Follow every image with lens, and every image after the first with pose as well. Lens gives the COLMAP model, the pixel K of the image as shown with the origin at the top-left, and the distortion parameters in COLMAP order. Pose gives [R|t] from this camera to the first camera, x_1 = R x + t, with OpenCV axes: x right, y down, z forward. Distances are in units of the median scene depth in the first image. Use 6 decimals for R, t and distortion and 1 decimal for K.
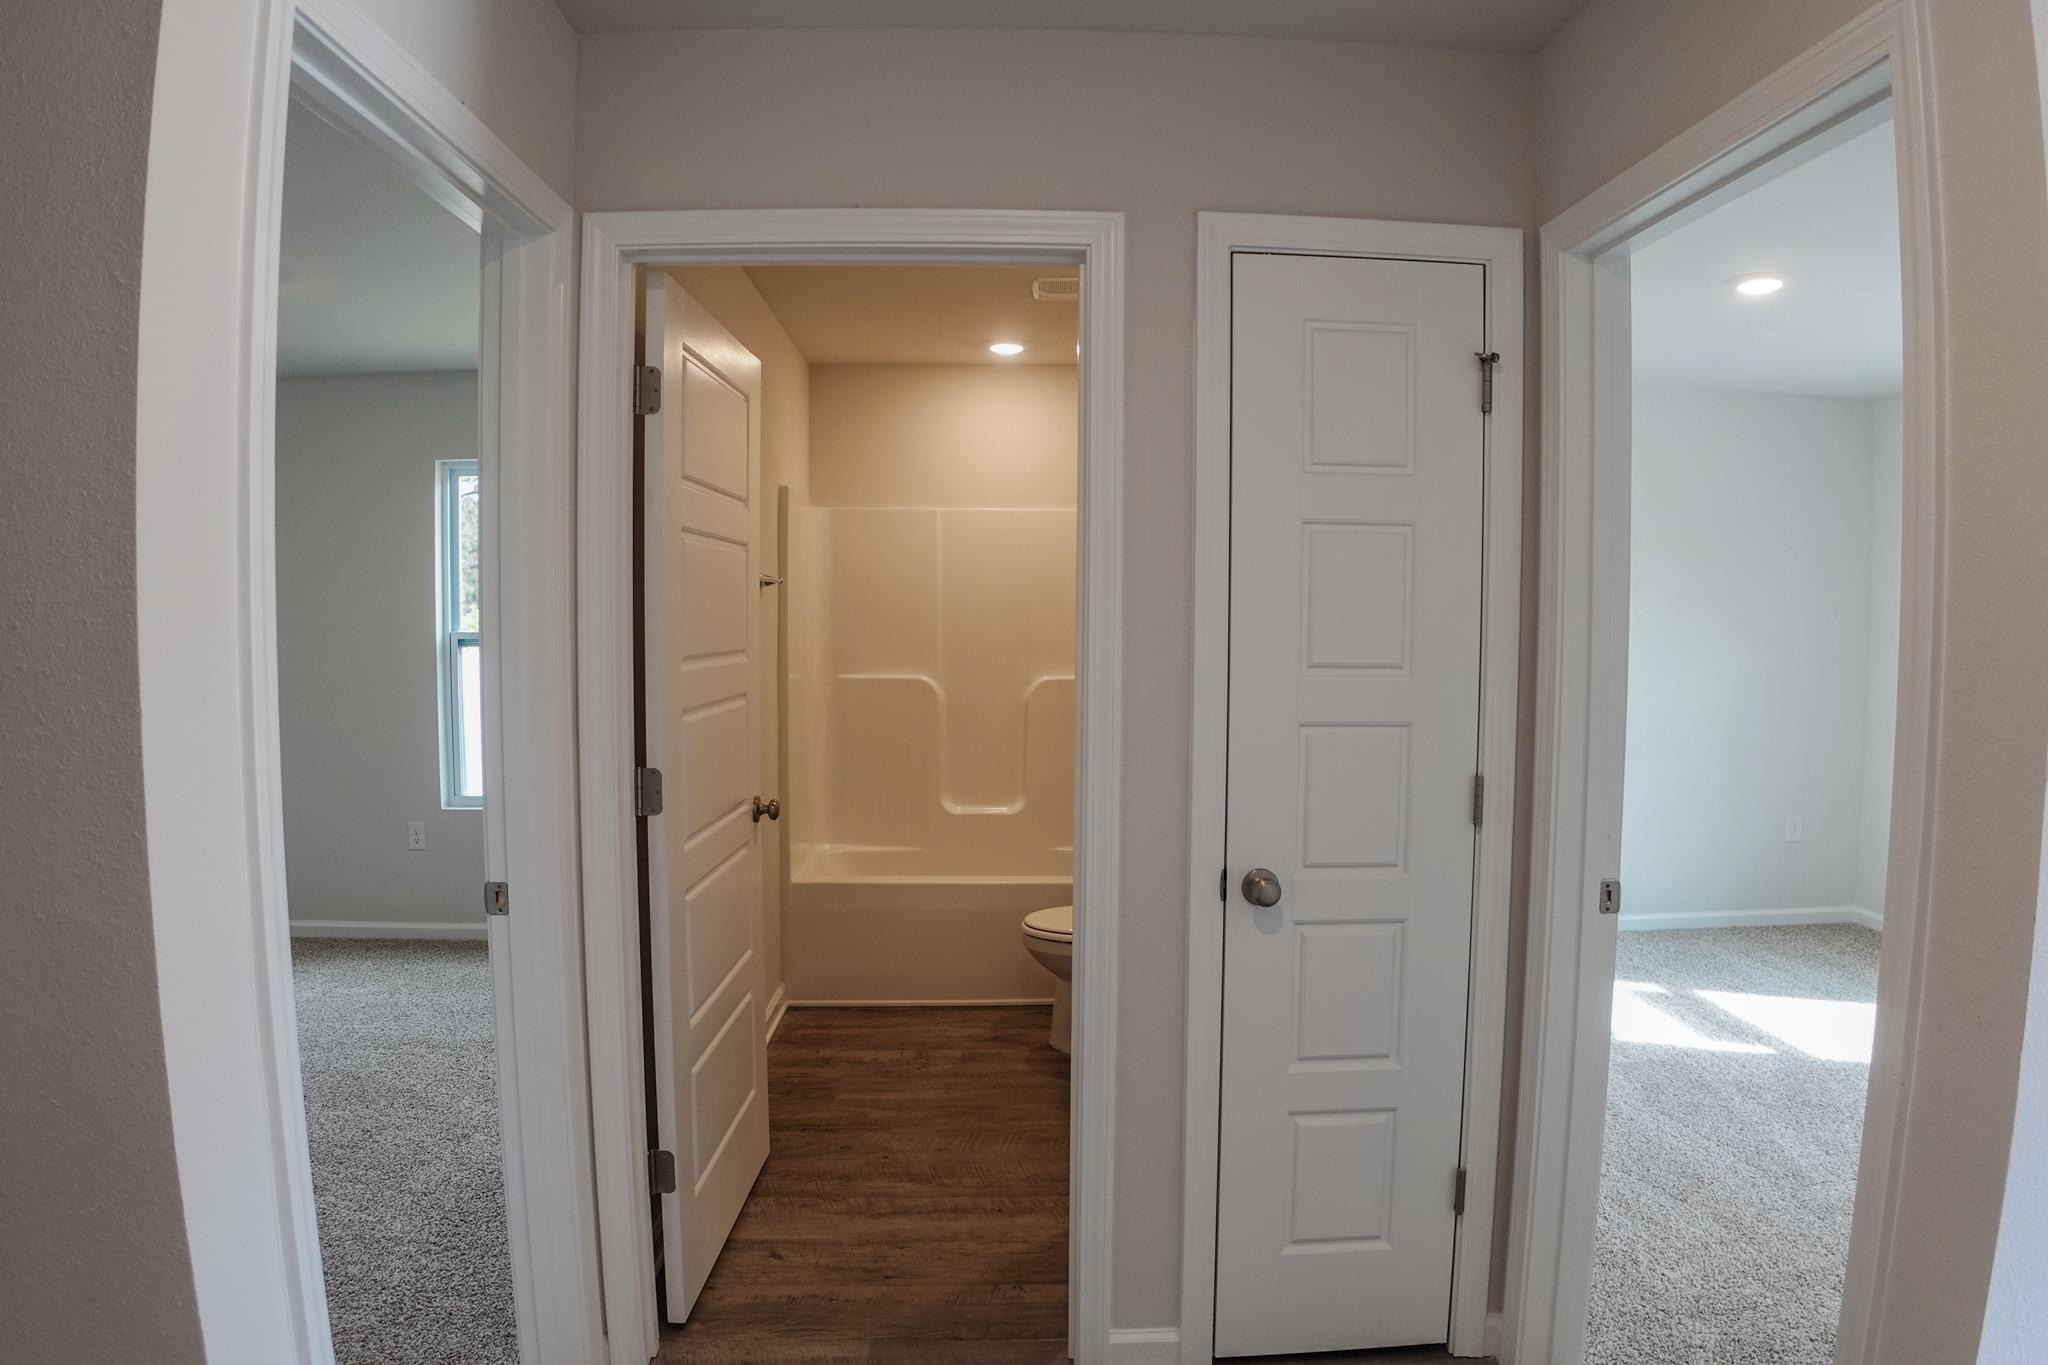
lens RADIAL K [[1244.6, 0, 1031.2], [0, 1244.6, 667.8], [0, 0, 1]] dist [-0.138666, 0.021251]
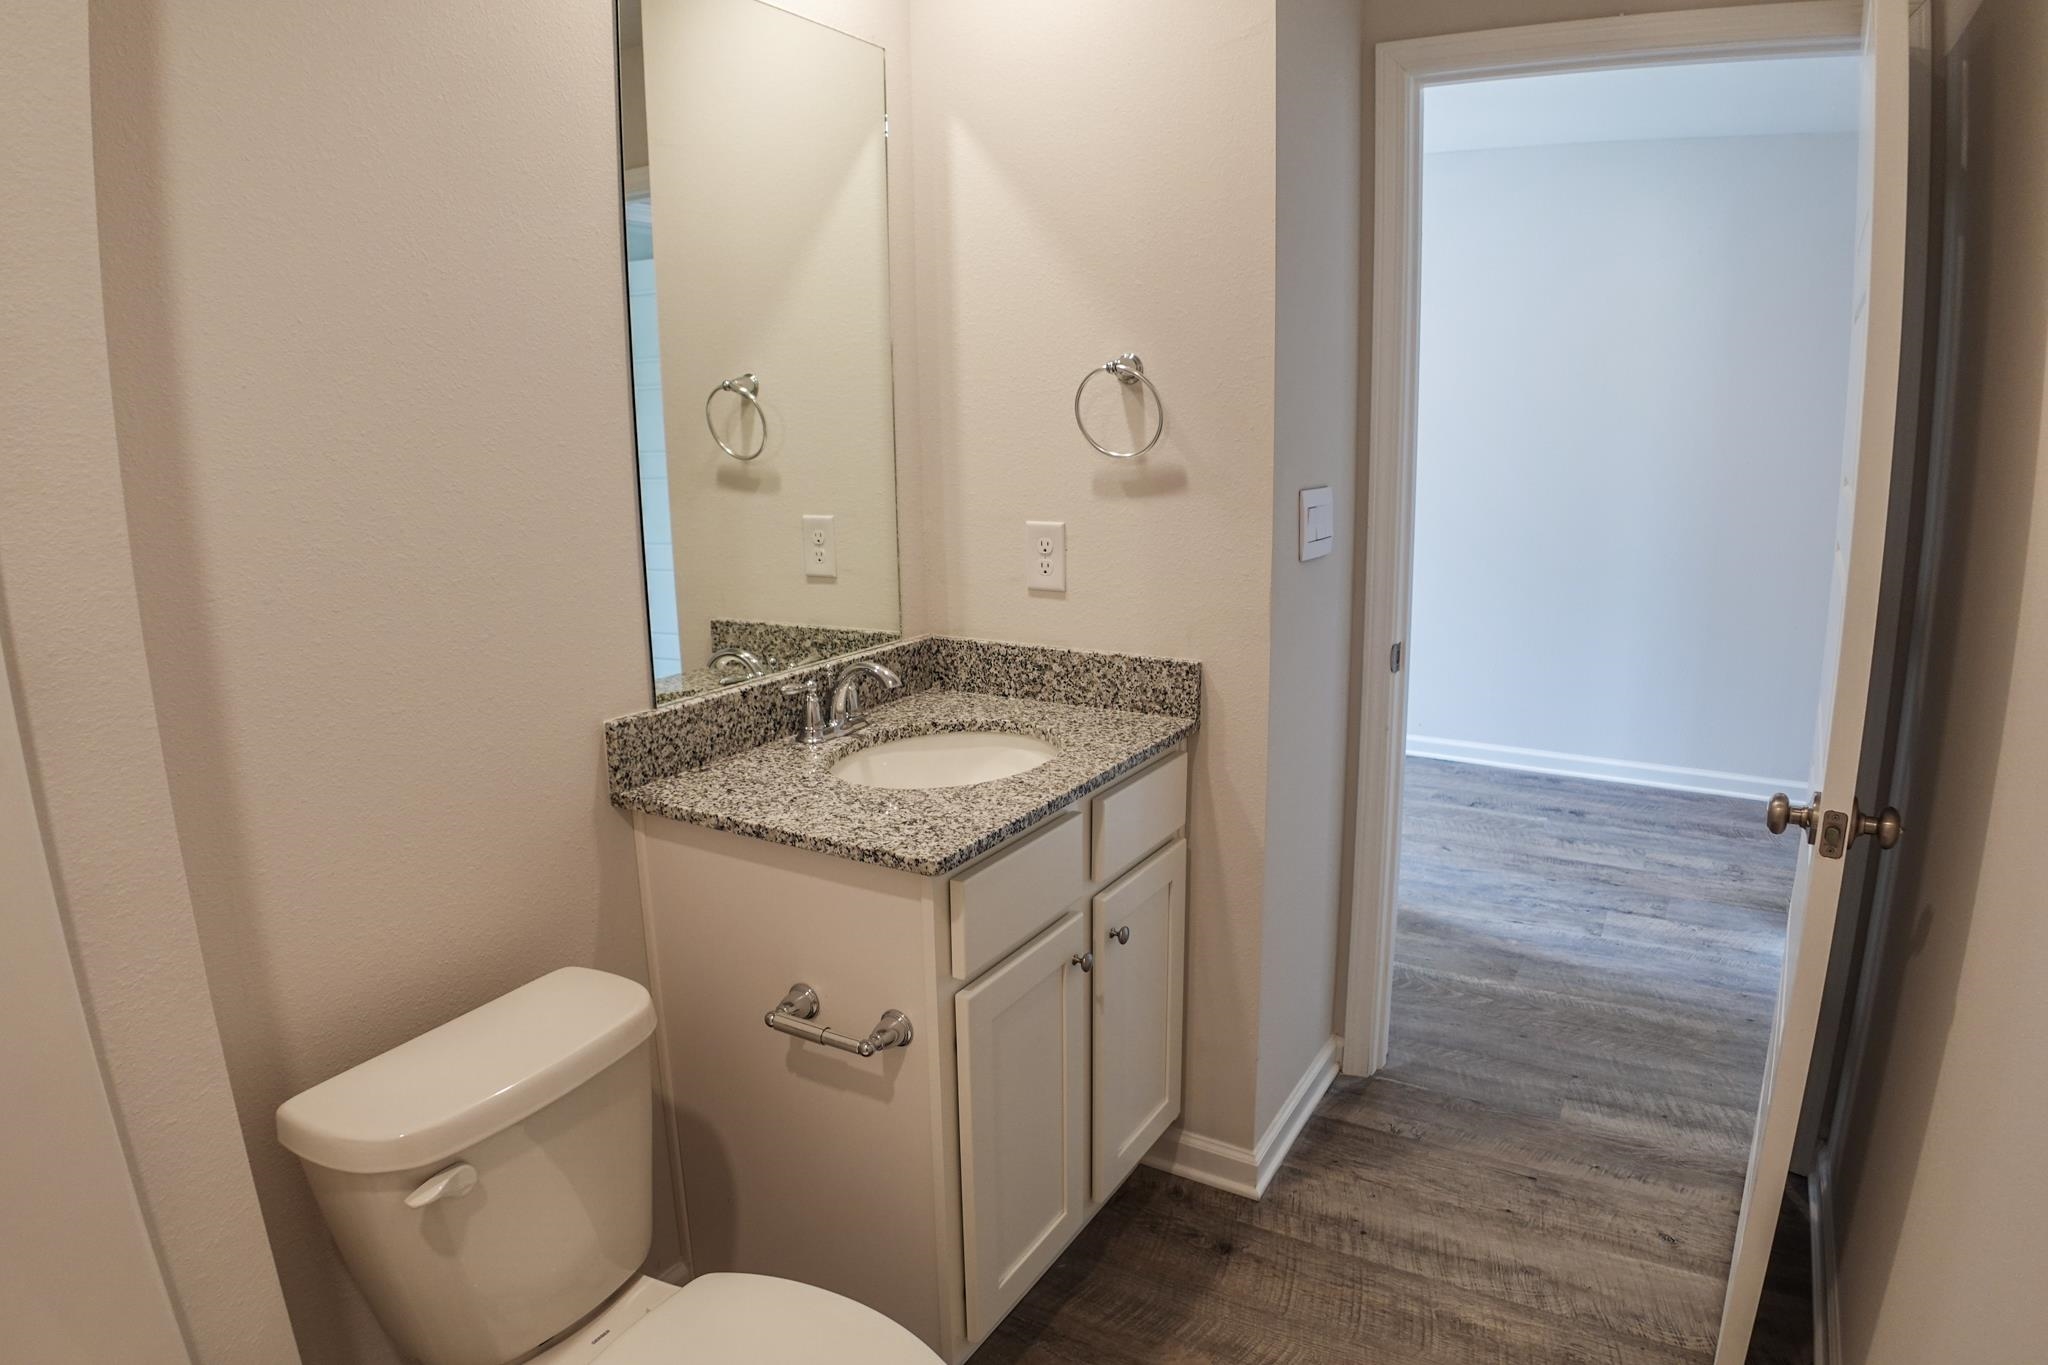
lens RADIAL K [[1244.6, 0, 1031.2], [0, 1244.6, 667.8], [0, 0, 1]] dist [-0.138666, 0.021251]
pose [[-0.845234, -0.106625, 0.523651, -0.198287], [0.031908, 0.968075, 0.248622, -0.075308], [-0.533442, 0.226853, -0.814848, 1.607716]]
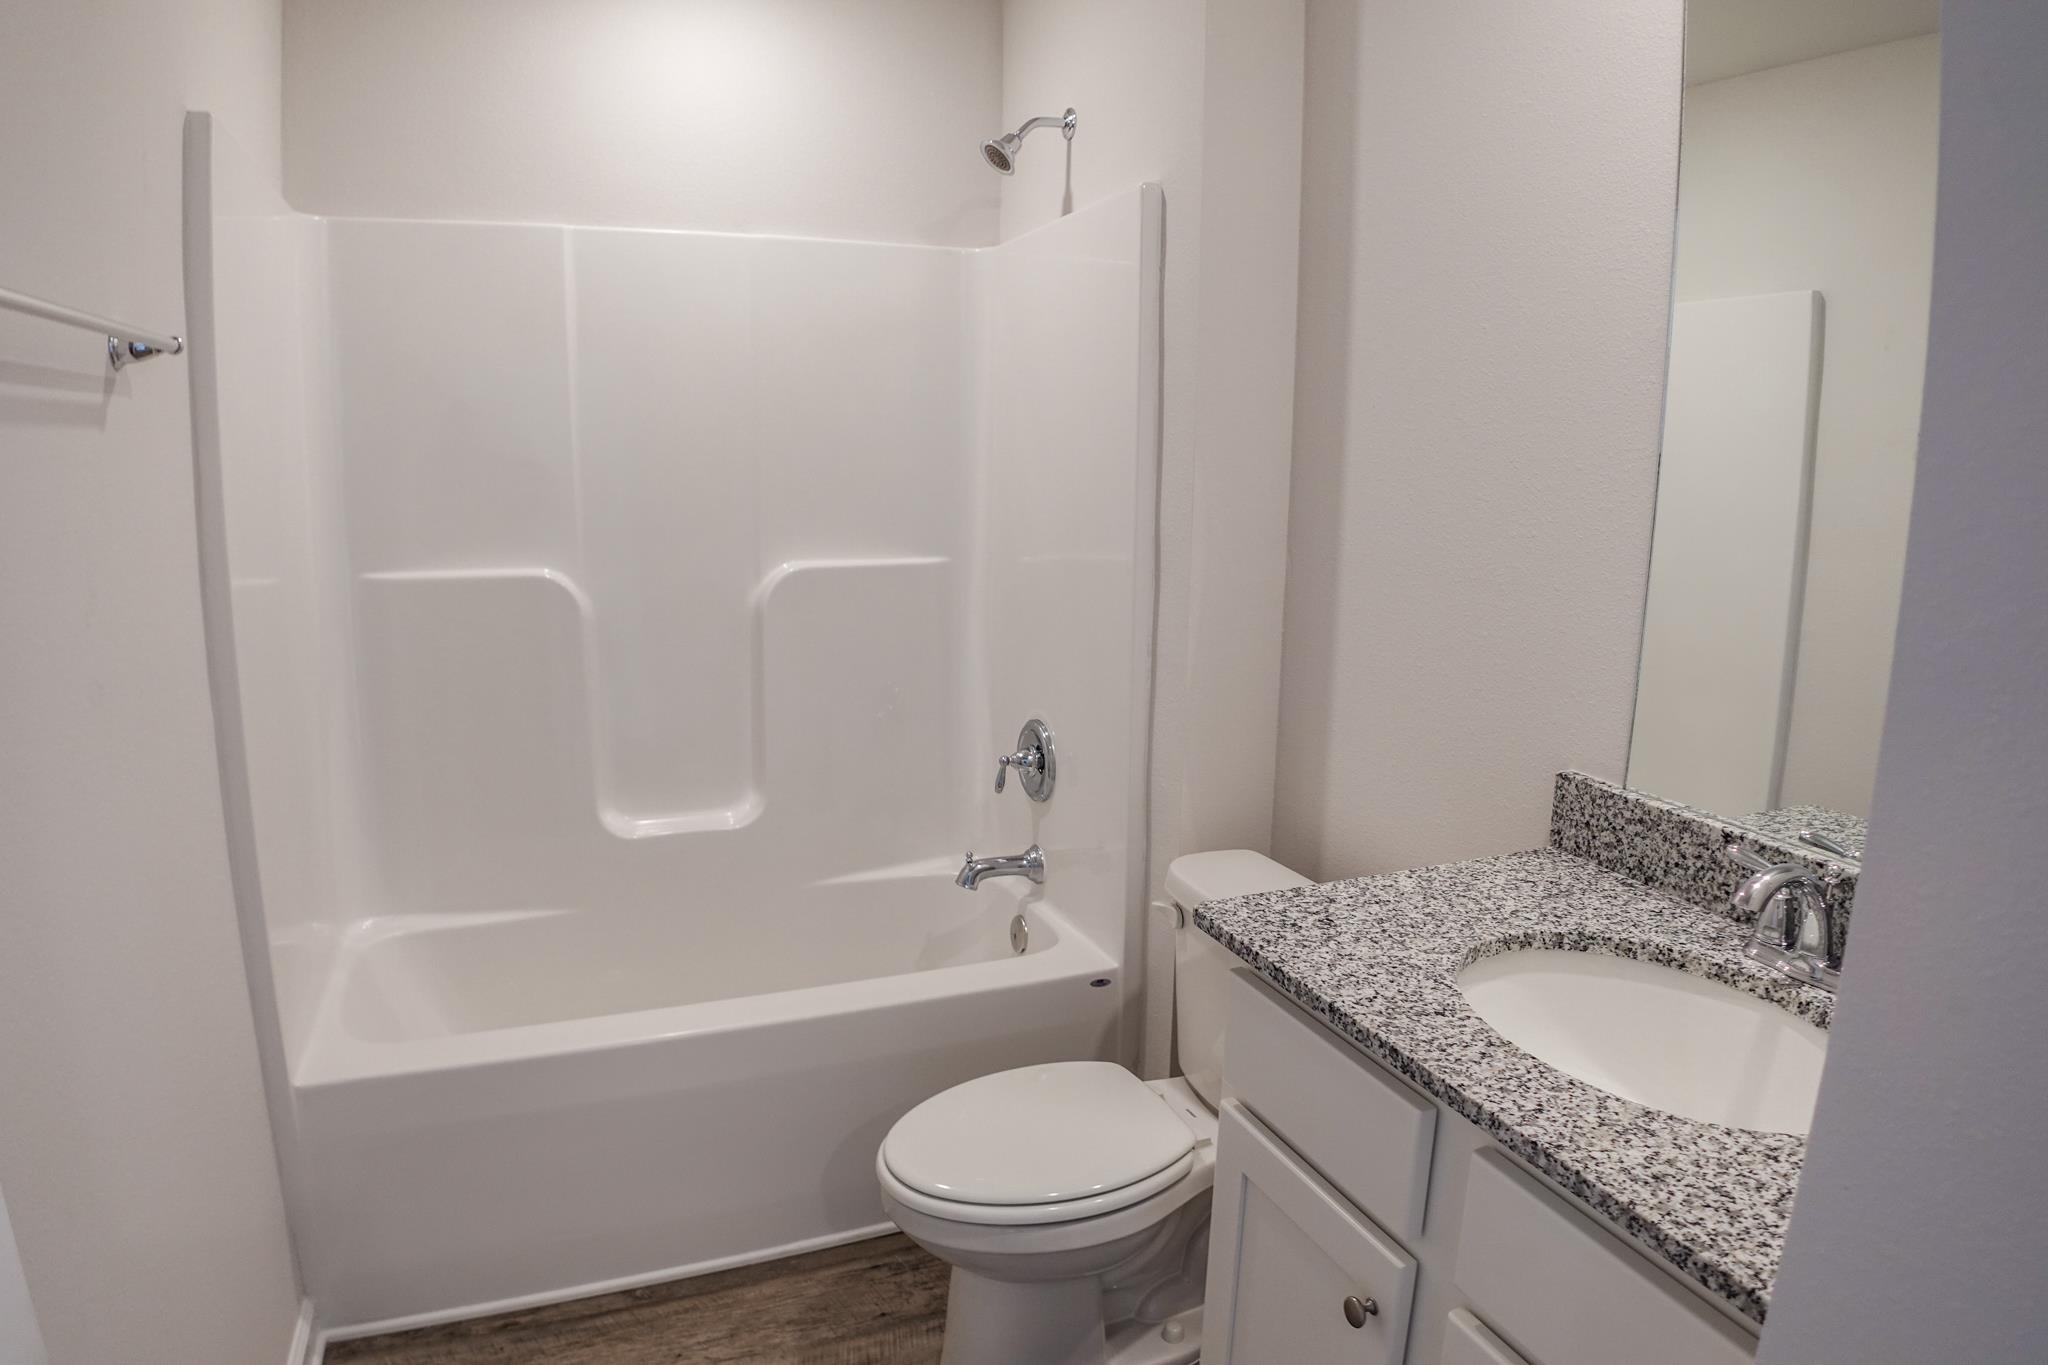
lens RADIAL K [[1244.6, 0, 1031.2], [0, 1244.6, 667.8], [0, 0, 1]] dist [-0.138666, 0.021251]
pose [[0.938205, -0.054049, 0.341834, -0.126022], [0.008050, 0.990870, 0.134577, -0.029702], [-0.345987, -0.123509, 0.930075, 0.828393]]
